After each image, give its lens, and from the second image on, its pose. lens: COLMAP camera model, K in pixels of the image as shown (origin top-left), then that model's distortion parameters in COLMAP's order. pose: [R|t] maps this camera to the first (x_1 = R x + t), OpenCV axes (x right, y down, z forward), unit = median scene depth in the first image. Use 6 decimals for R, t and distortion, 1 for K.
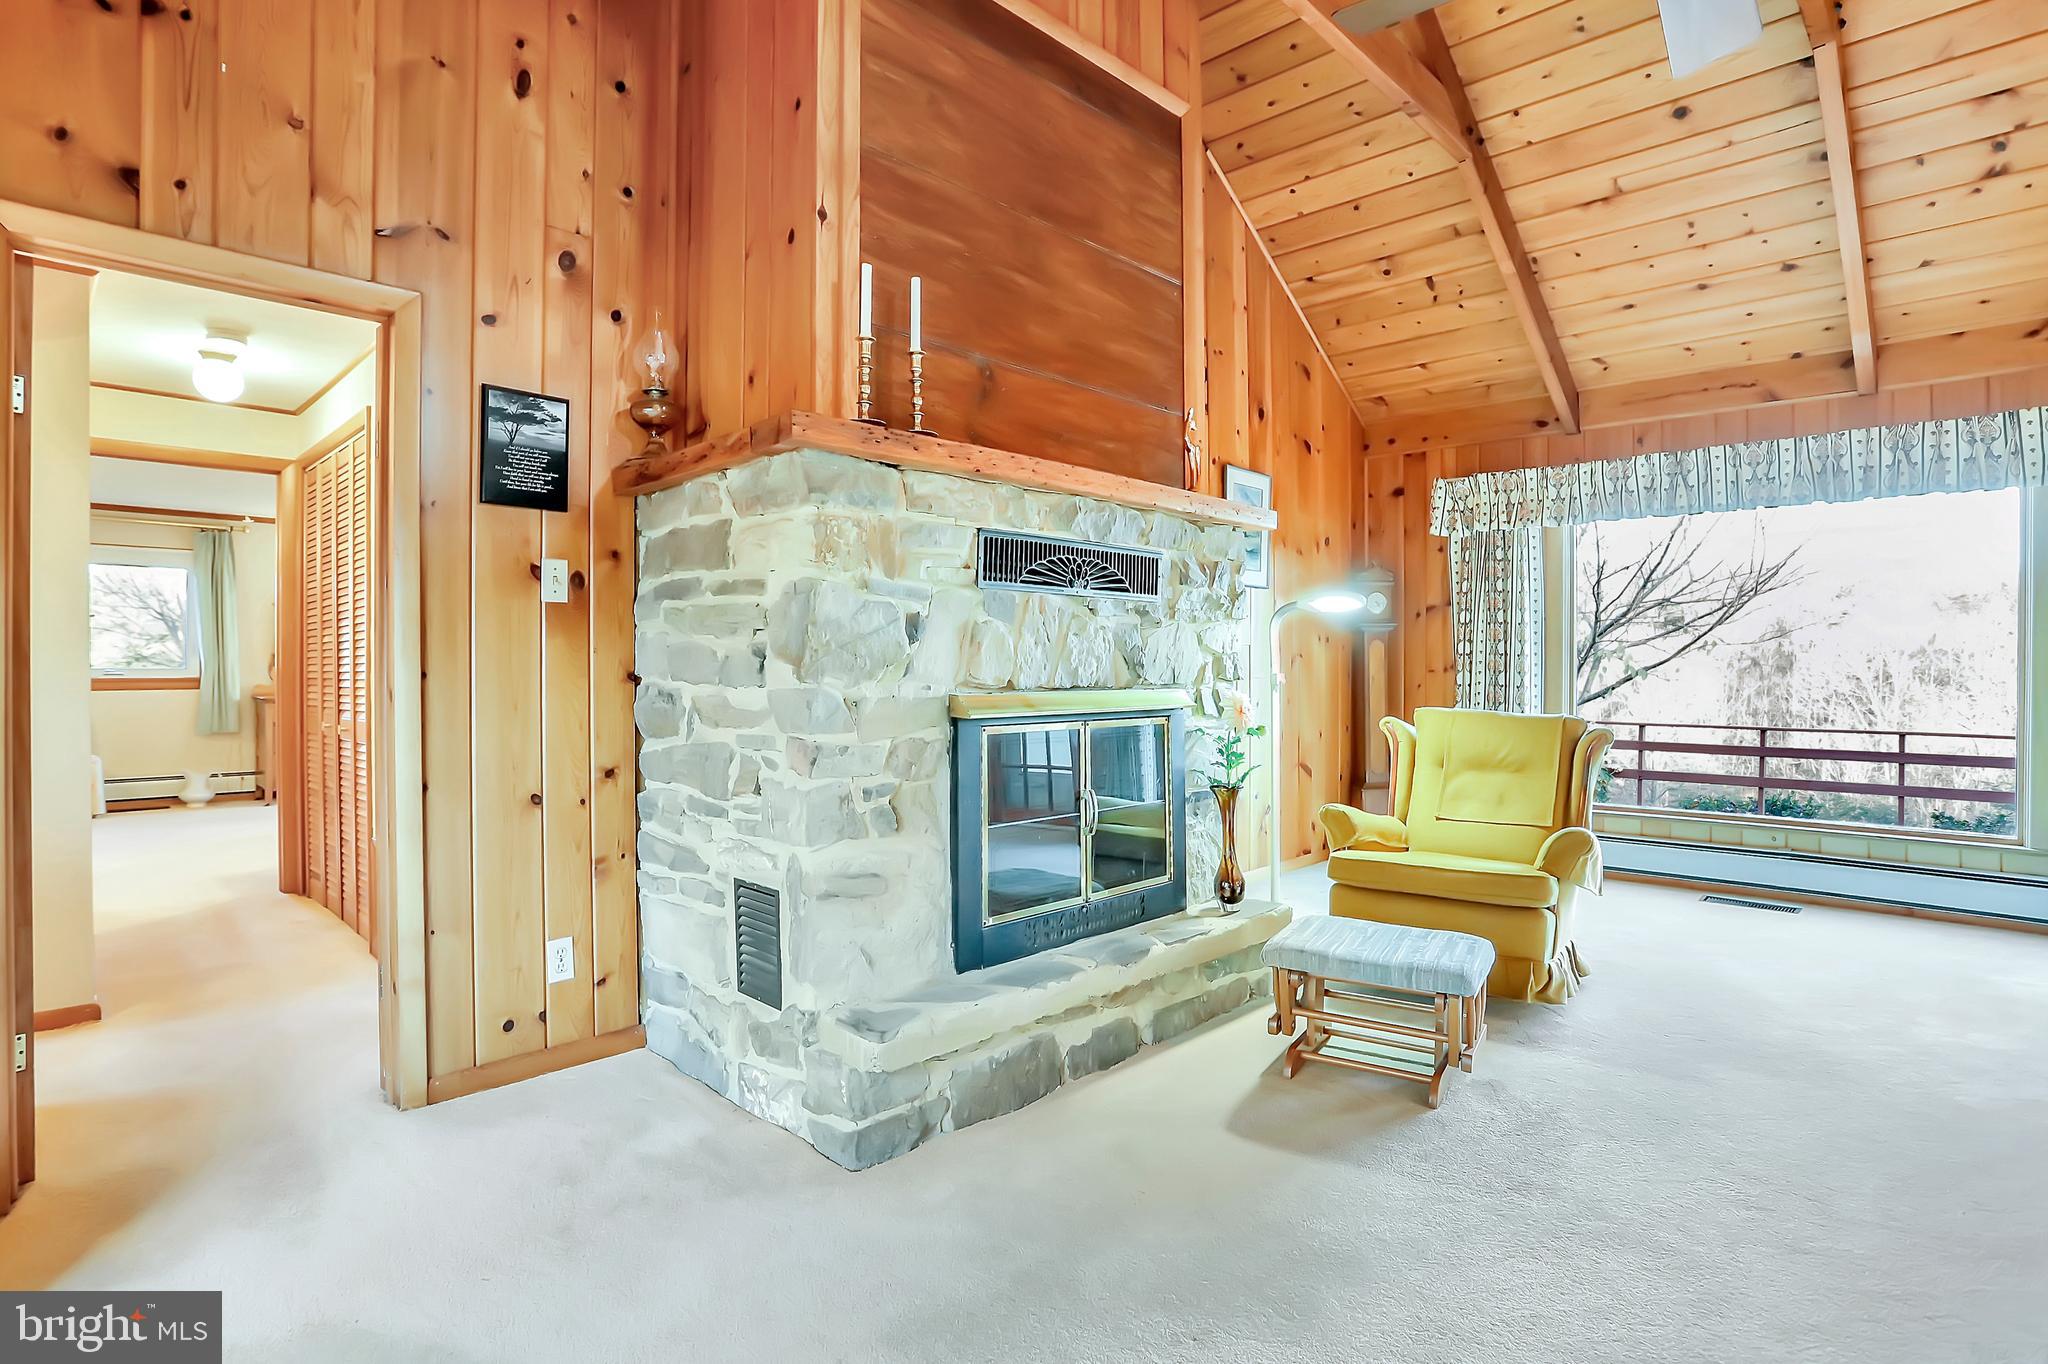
lens RADIAL K [[1034.1, 0, 1005.8], [0, 1034.1, 677.4], [0, 0, 1]] dist [-0.066456, 0.029344]
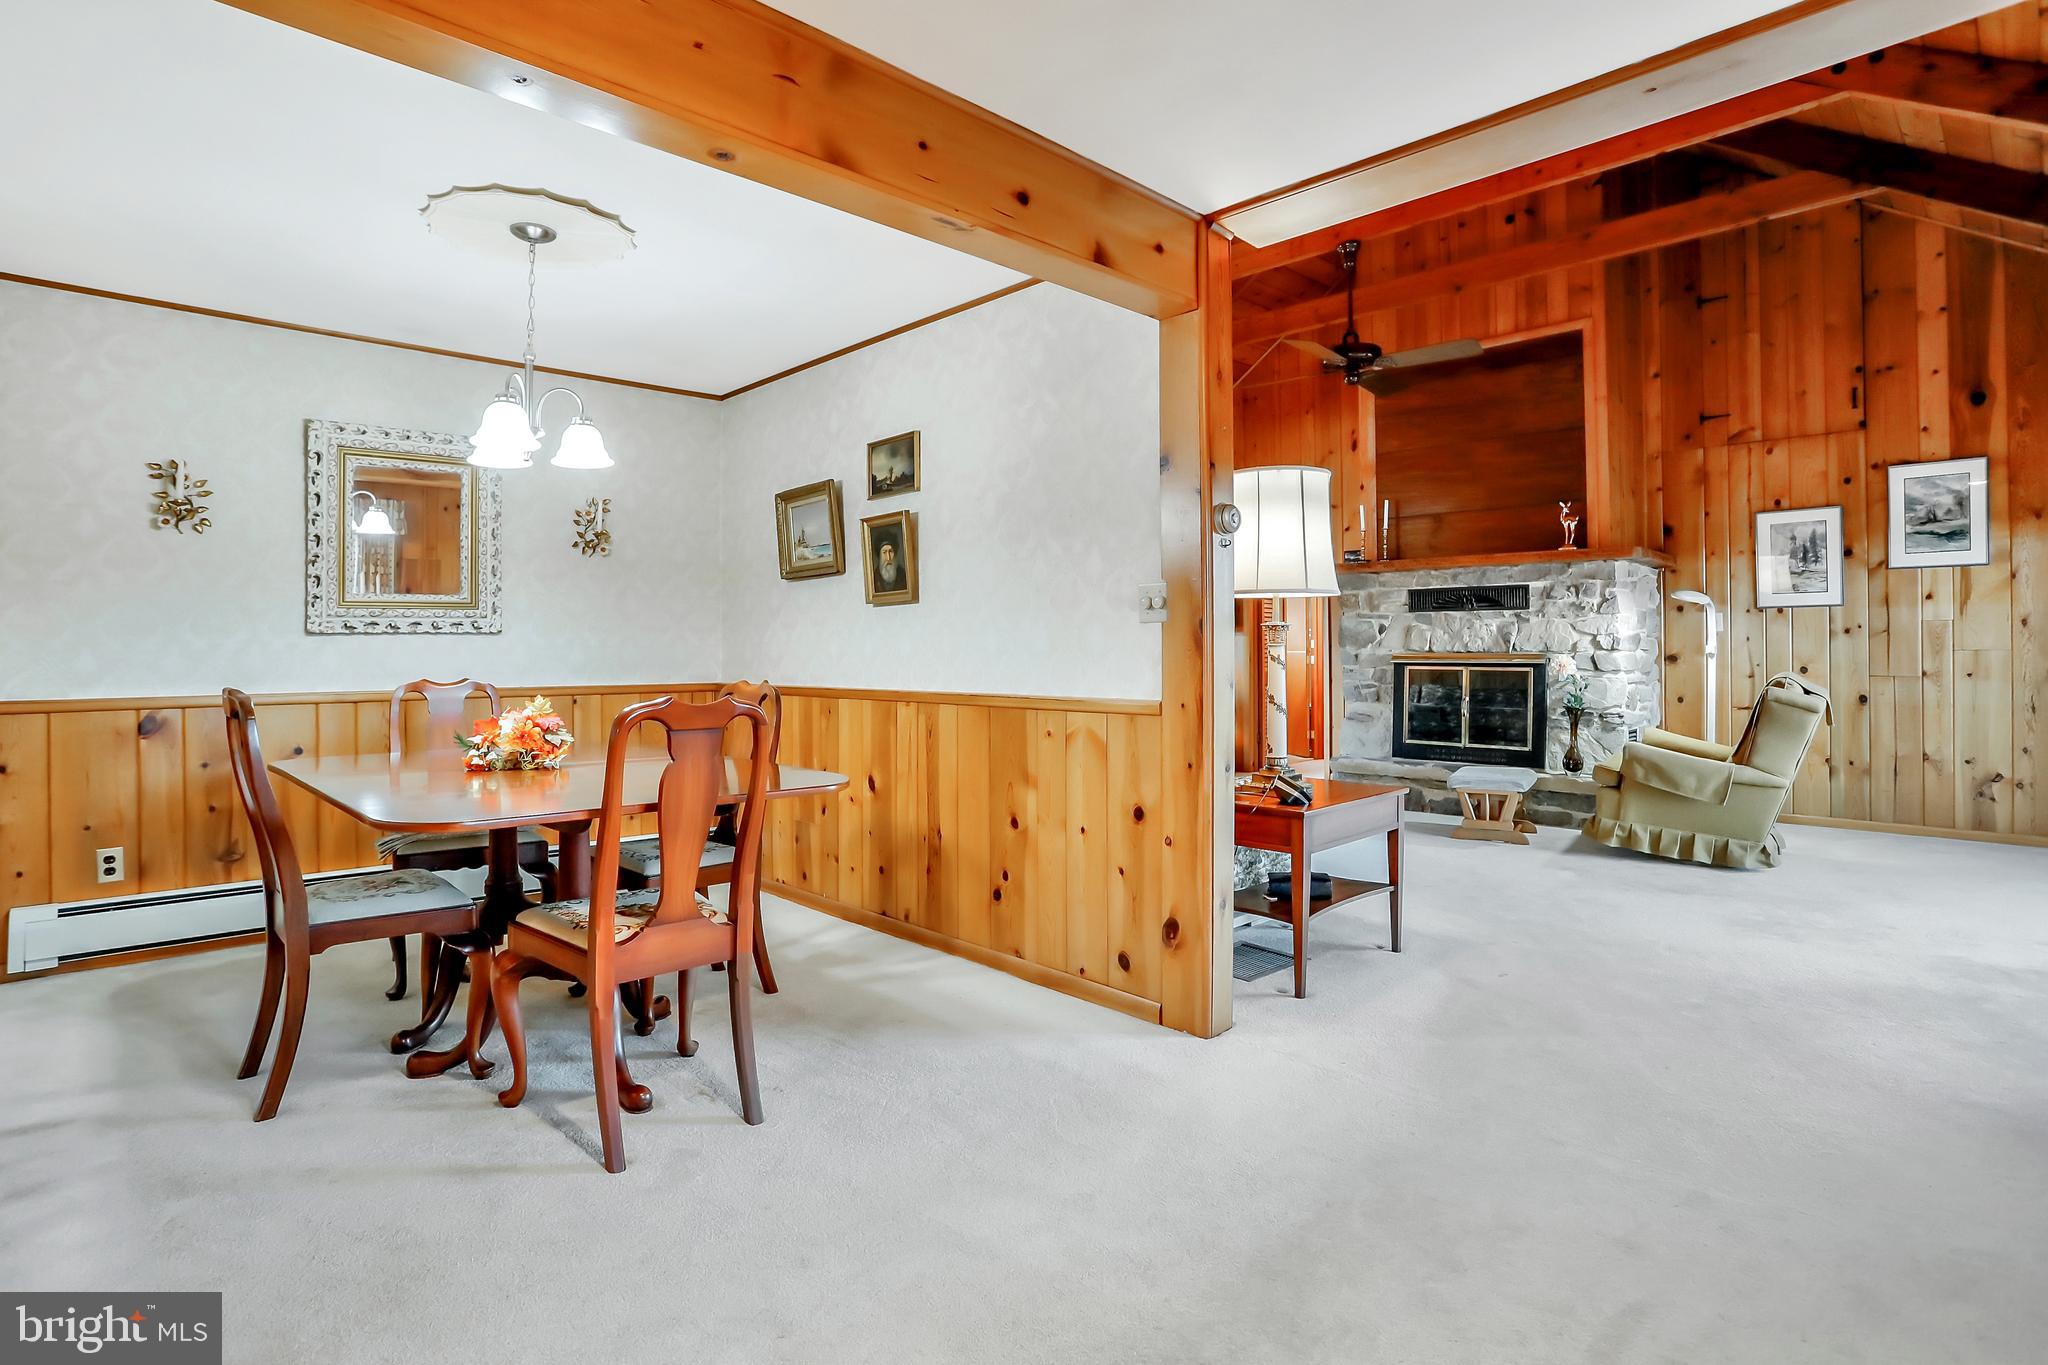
lens RADIAL K [[1034.1, 0, 1005.8], [0, 1034.1, 677.9], [0, 0, 1]] dist [-0.066456, 0.029344]
pose [[-0.036091, 0.031049, -0.998866, 2.511313], [-0.003510, 0.999507, 0.031196, 0.000434], [0.999342, 0.004632, -0.035964, 0.077760]]
